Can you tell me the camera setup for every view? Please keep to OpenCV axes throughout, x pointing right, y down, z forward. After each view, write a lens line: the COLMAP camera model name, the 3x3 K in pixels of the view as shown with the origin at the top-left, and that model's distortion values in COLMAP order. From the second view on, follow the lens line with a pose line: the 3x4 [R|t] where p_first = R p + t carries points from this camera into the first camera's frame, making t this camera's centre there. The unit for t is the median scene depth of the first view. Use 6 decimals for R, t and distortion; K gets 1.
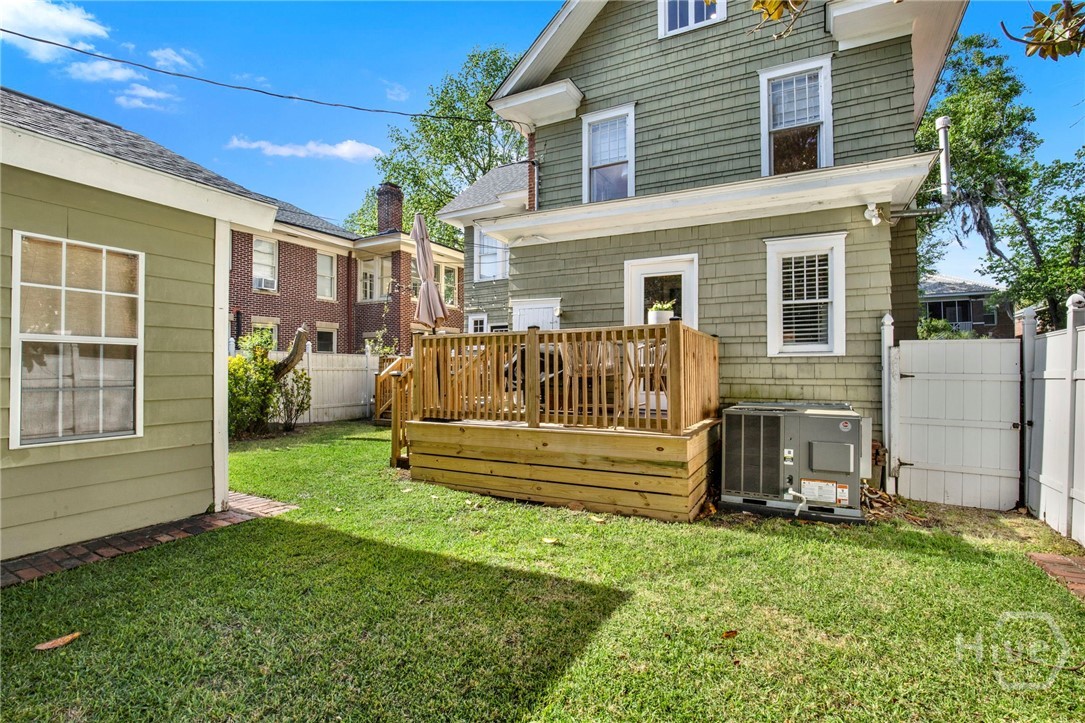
lens RADIAL K [[520.8, 0, 543.1], [0, 520.8, 365.0], [0, 0, 1]] dist [-0.013624, -0.000724]
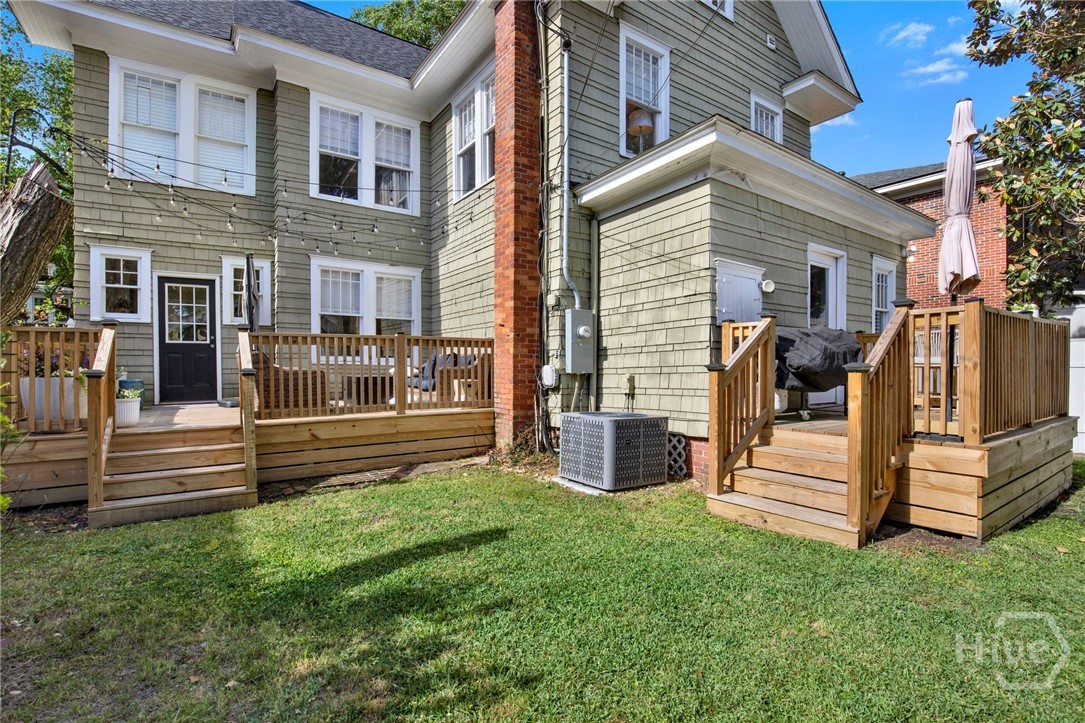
lens RADIAL K [[520.8, 0, 542.4], [0, 520.8, 364.6], [0, 0, 1]] dist [-0.013624, -0.000724]
pose [[0.426844, -0.001637, 0.904324, -0.633179], [-0.006842, 0.999964, 0.005040, 0.004546], [-0.904299, -0.008339, 0.426818, 0.778140]]
